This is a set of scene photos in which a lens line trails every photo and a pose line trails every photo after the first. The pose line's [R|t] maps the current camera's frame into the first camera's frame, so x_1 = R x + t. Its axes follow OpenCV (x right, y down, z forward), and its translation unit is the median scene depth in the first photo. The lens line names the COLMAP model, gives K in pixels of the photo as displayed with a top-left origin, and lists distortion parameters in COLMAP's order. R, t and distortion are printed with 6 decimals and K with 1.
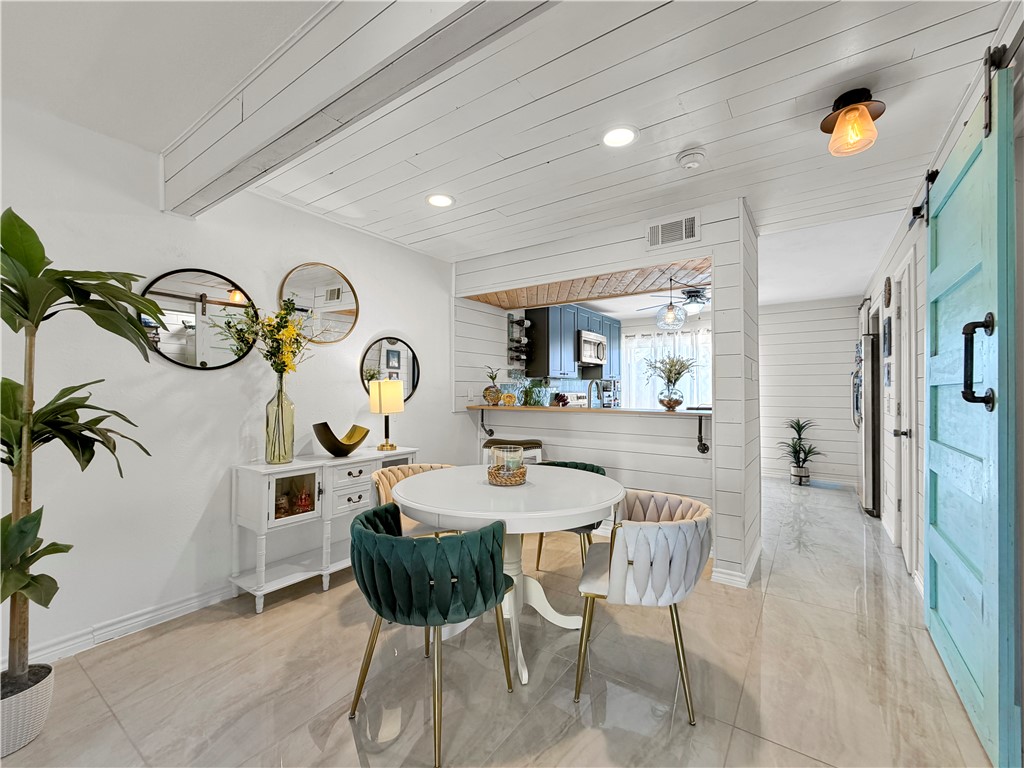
lens RADIAL K [[433.0, 0, 512.3], [0, 433.0, 386.8], [0, 0, 1]] dist [-0.000805, 0.000179]
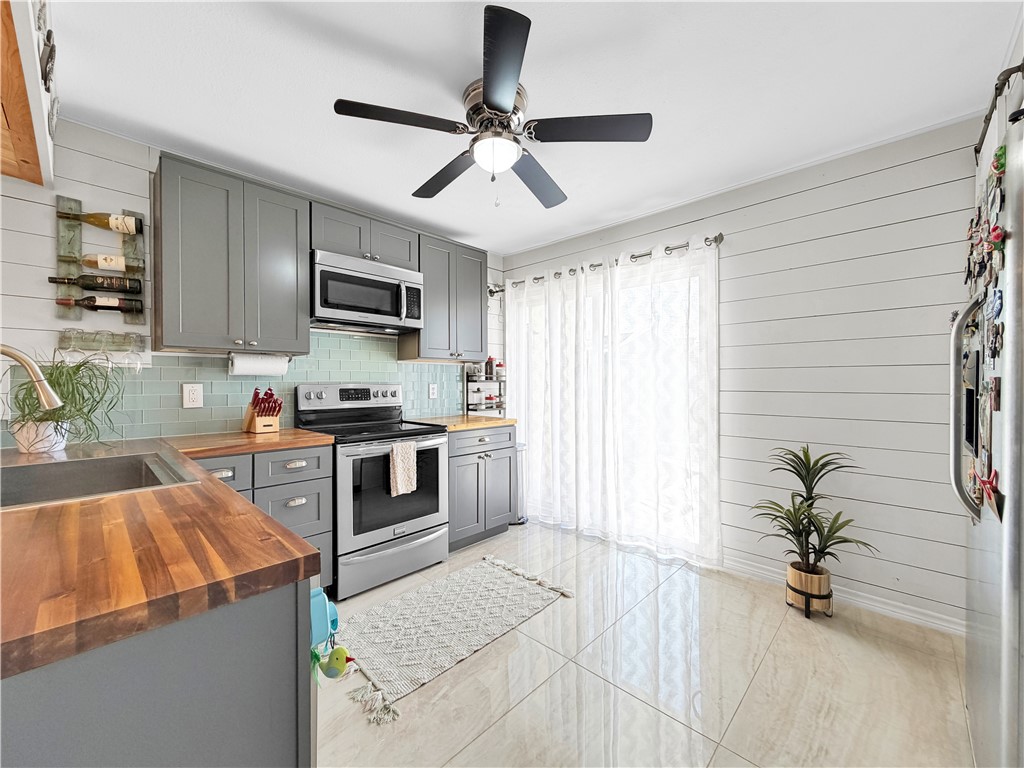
lens RADIAL K [[442.9, 0, 528.9], [0, 442.9, 384.4], [0, 0, 1]] dist [-0.000877, -0.000192]
pose [[0.995919, -0.004160, -0.090153, 0.558973], [0.005449, 0.999886, 0.014055, 0.009938], [0.090085, -0.014489, 0.995829, 0.718418]]
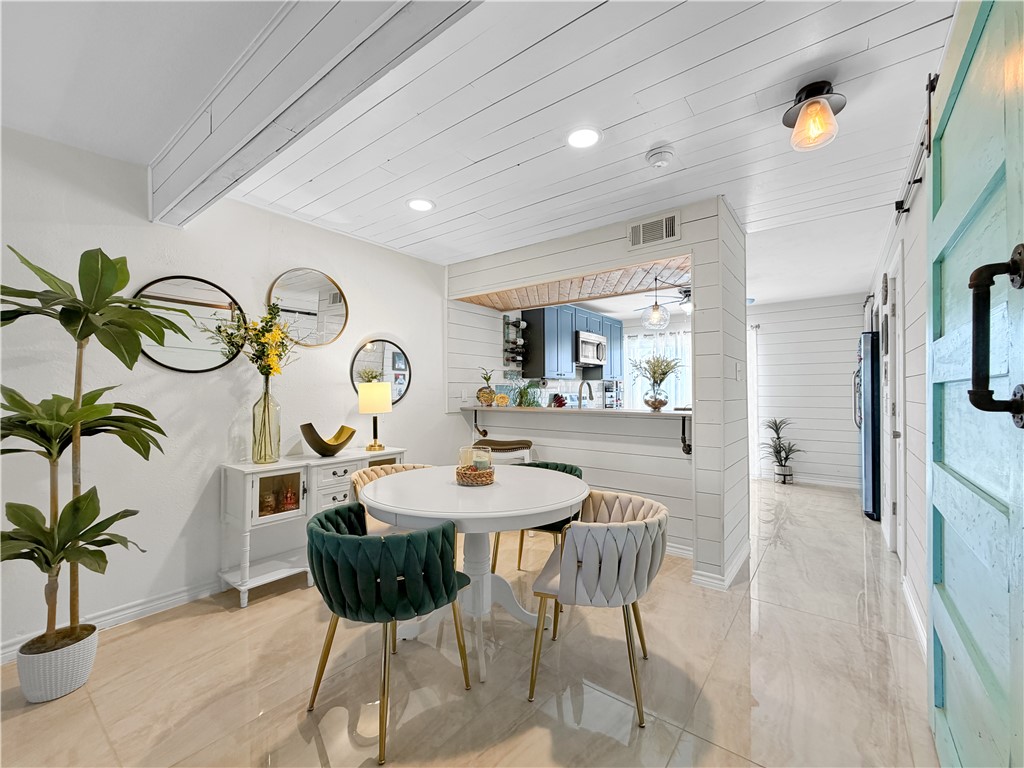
lens RADIAL K [[429.9, 0, 511.6], [0, 429.9, 388.3], [0, 0, 1]] dist [0.000049, 0.000026]
pose [[0.999066, -0.003706, -0.043050, 0.060153], [0.003791, 0.999991, 0.001898, -0.000594], [0.043043, -0.002059, 0.999071, -0.000049]]
